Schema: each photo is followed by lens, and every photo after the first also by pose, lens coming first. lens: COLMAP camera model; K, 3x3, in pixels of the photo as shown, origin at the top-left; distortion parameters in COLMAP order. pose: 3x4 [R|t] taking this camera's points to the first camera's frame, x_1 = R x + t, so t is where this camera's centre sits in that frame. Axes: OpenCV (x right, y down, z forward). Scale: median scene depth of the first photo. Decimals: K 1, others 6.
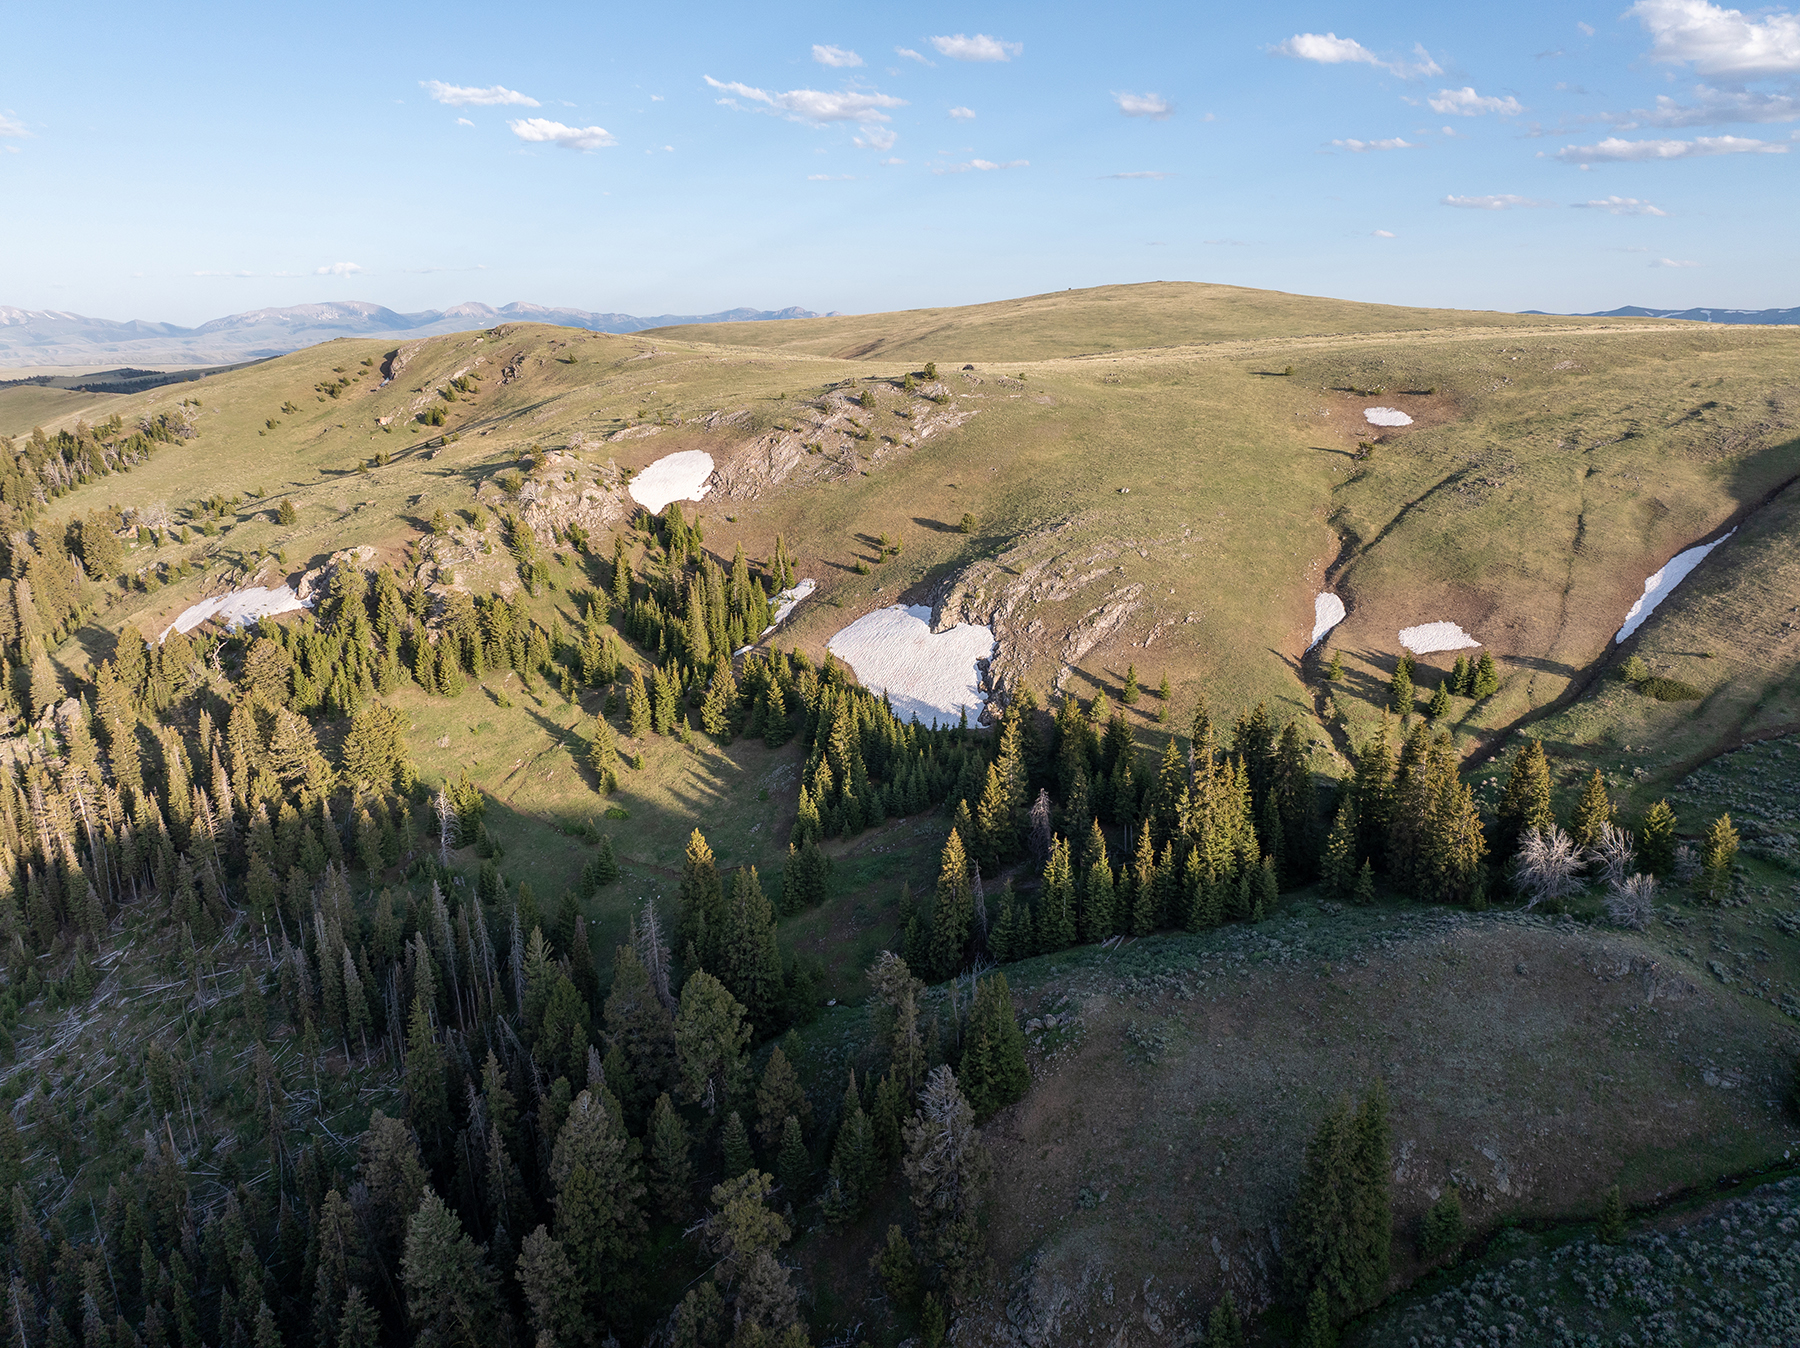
lens RADIAL K [[1275.2, 0, 900.0], [0, 1275.2, 674.0], [0, 0, 1]] dist [-0.007288, 0.004551]
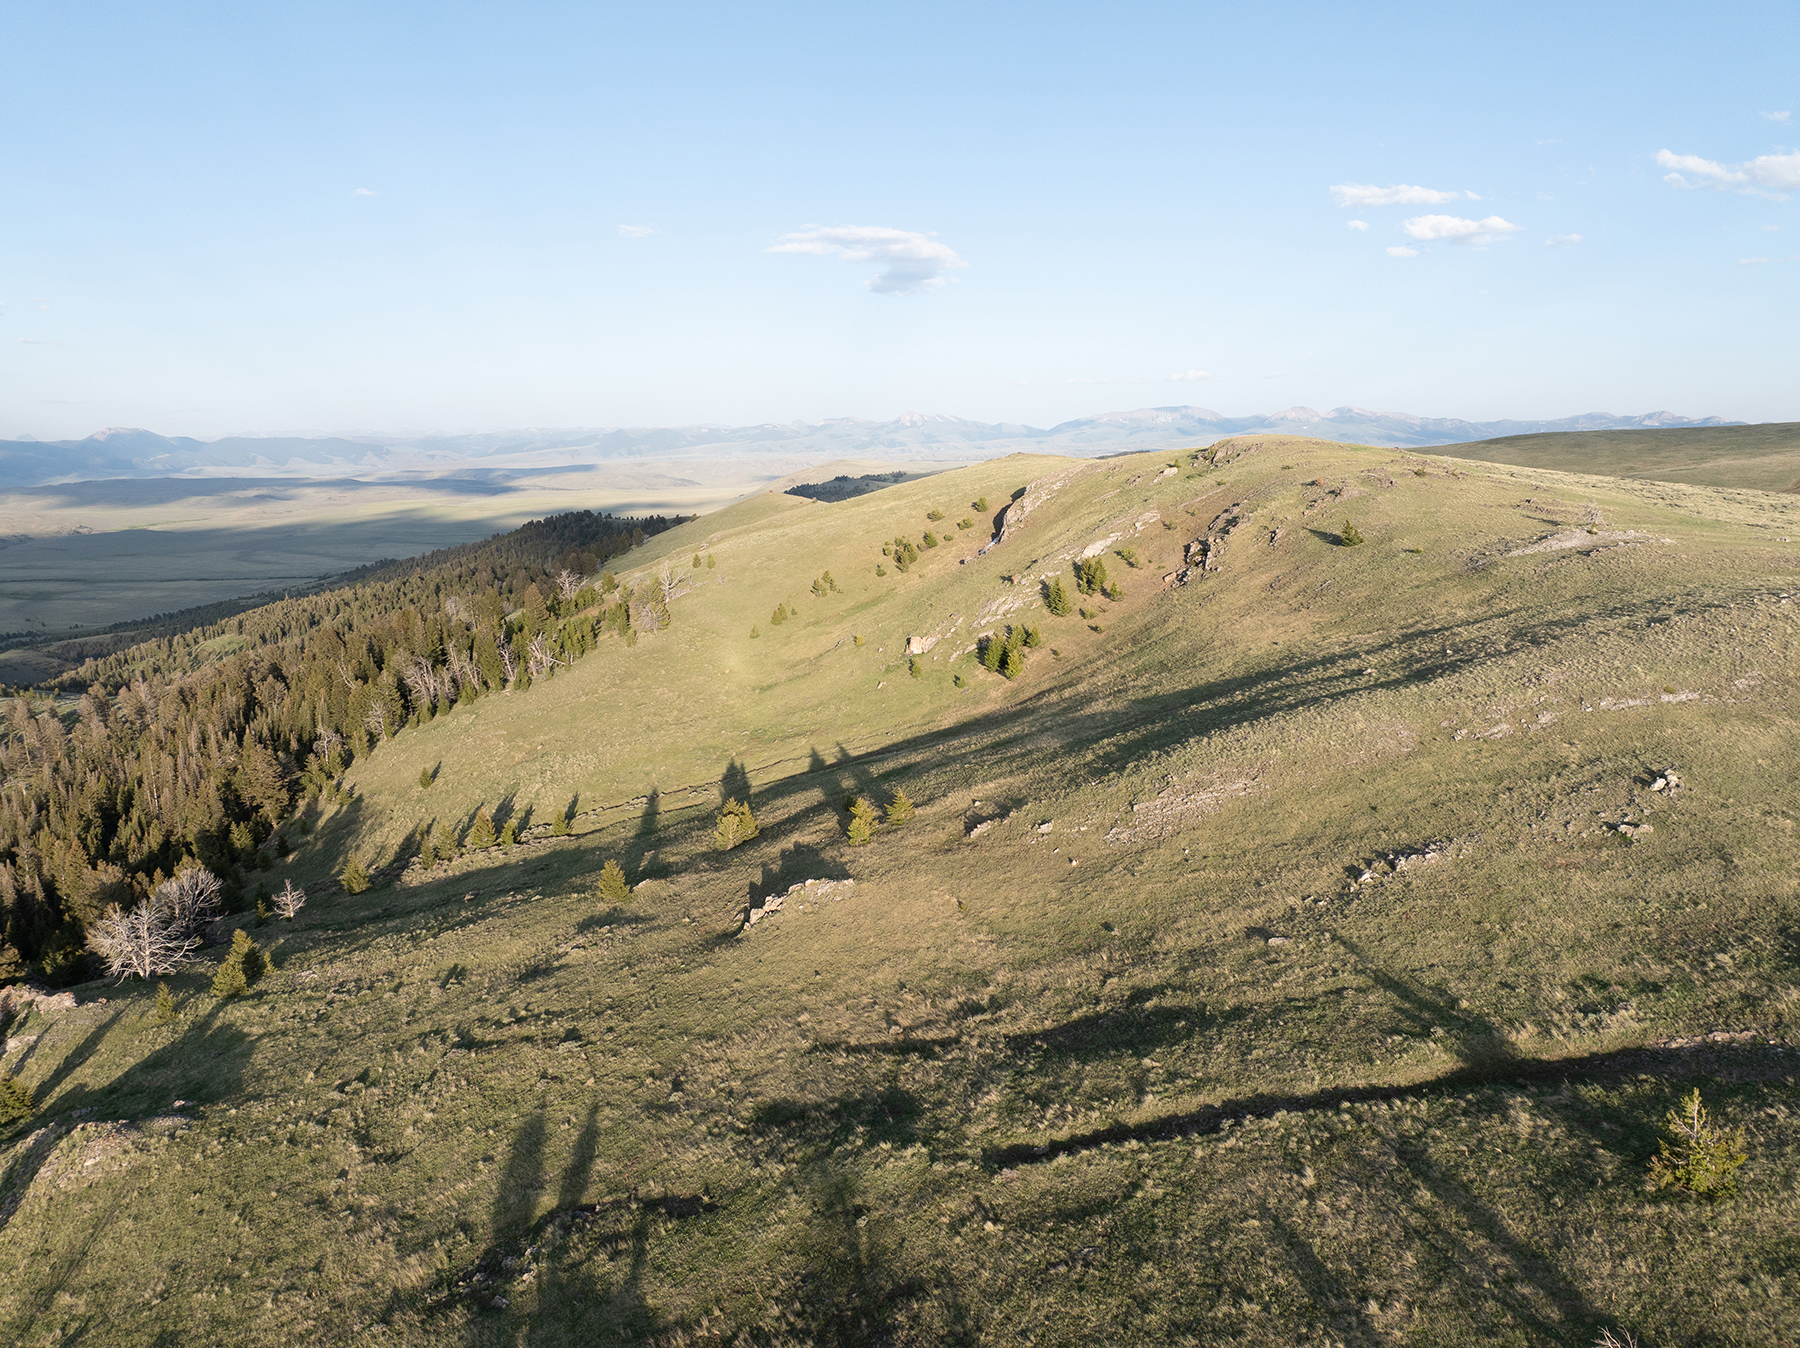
lens RADIAL K [[1275.2, 0, 900.0], [0, 1275.2, 674.0], [0, 0, 1]] dist [-0.007288, 0.004551]
pose [[0.801277, 0.117873, -0.586568, -0.129108], [-0.162589, 0.986405, -0.023882, -0.161369], [0.575778, 0.114506, 0.809548, 0.574508]]
